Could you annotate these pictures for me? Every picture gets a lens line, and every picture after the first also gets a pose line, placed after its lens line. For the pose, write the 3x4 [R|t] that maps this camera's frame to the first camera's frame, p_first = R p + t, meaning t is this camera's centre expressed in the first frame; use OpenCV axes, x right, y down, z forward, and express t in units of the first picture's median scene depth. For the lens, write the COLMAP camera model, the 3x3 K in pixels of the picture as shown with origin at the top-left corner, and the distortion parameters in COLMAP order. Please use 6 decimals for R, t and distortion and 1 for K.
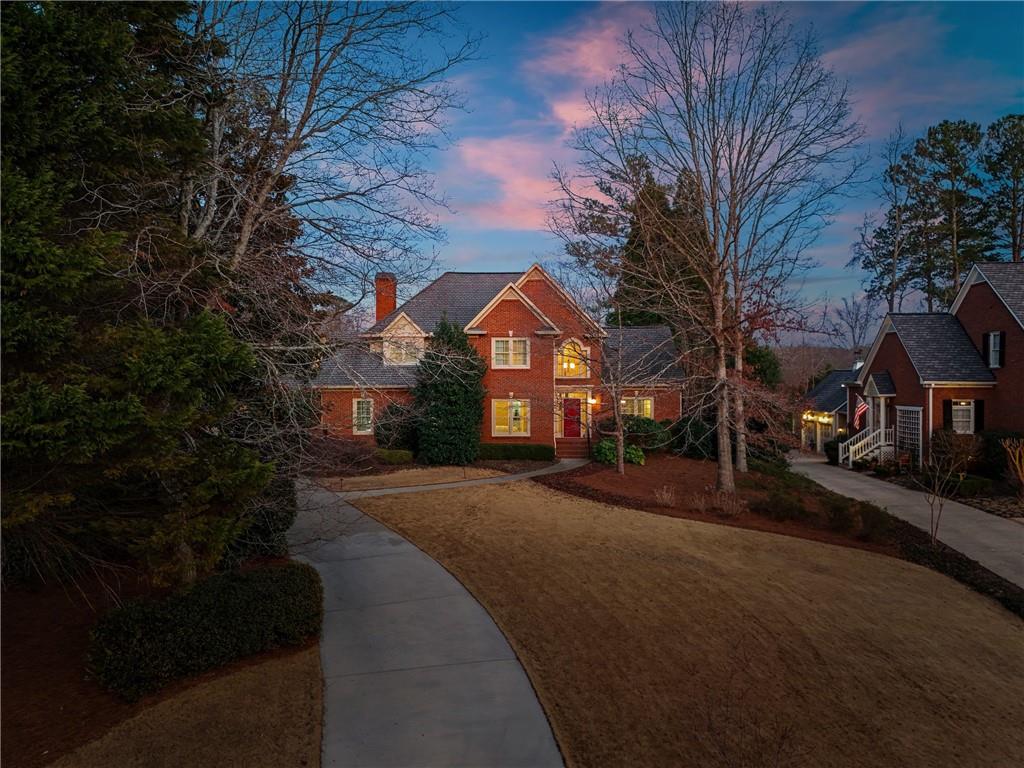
lens RADIAL K [[760.8, 0, 529.2], [0, 760.8, 383.8], [0, 0, 1]] dist [0.053730, -0.000397]
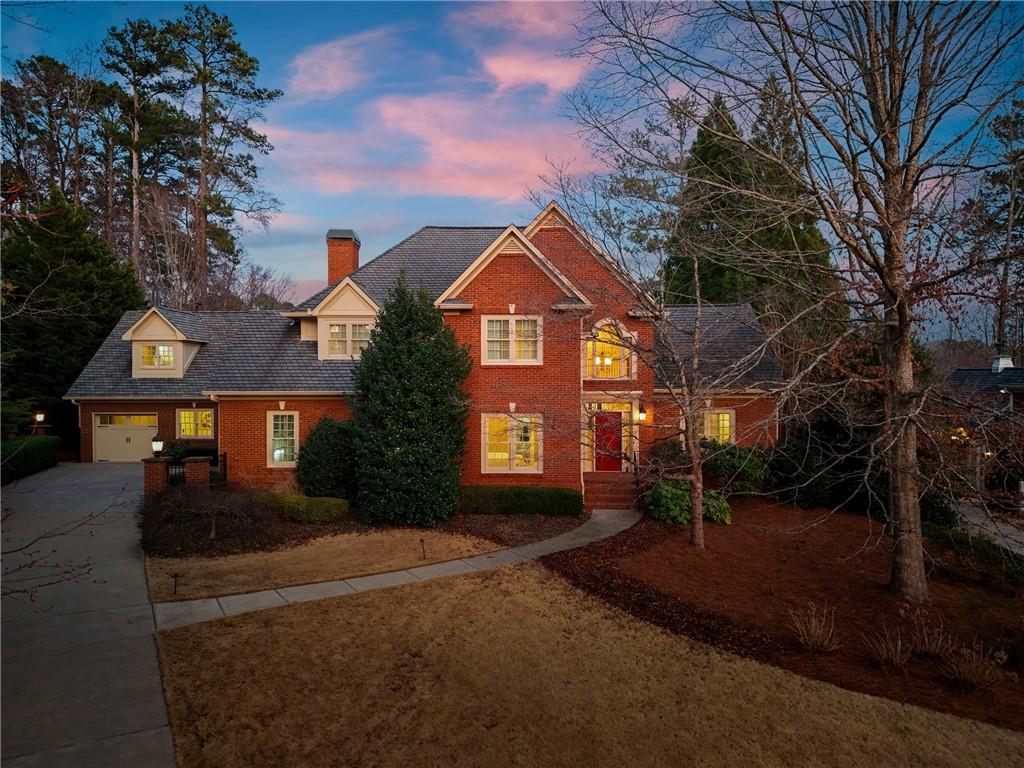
lens RADIAL K [[763.7, 0, 524.2], [0, 763.7, 371.3], [0, 0, 1]] dist [0.044187, -0.003217]
pose [[0.999397, 0.002446, -0.034634, 0.007649], [-0.002924, 0.999901, -0.013755, -0.006025], [0.034597, 0.013848, 0.999305, 0.375686]]
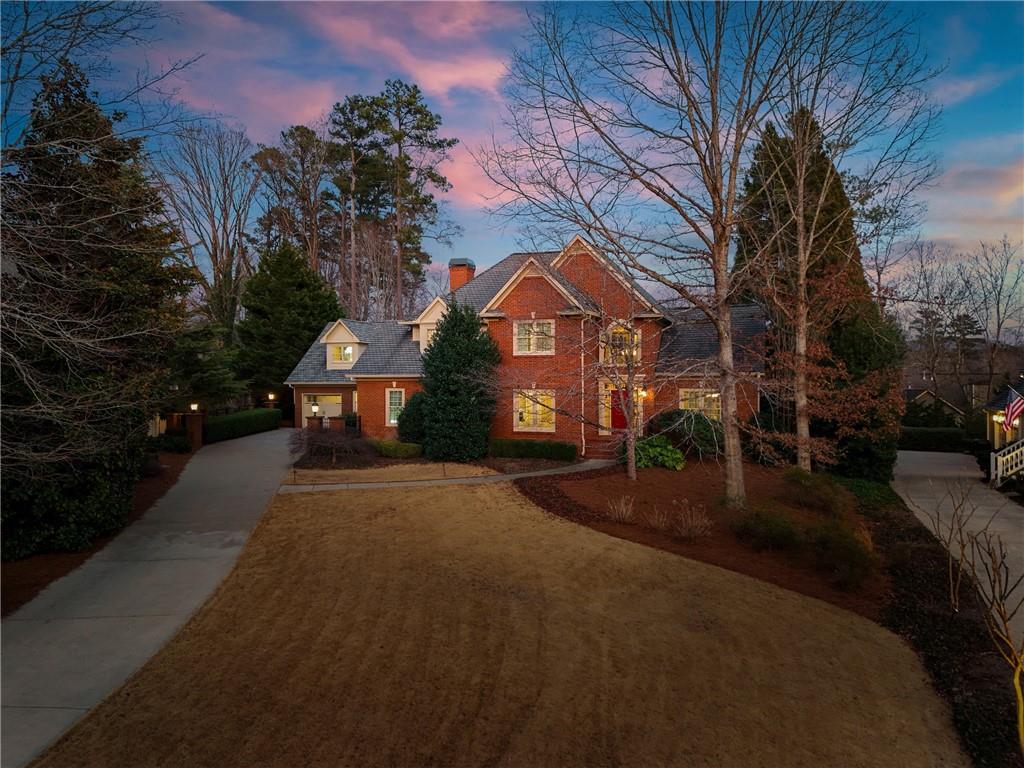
lens RADIAL K [[760.8, 0, 529.2], [0, 760.8, 383.8], [0, 0, 1]] dist [0.053730, -0.000397]
pose [[0.945426, 0.003056, -0.325822, 0.258690], [-0.002752, 0.999995, 0.001395, 0.012137], [0.325825, -0.000423, 0.945430, 0.163400]]
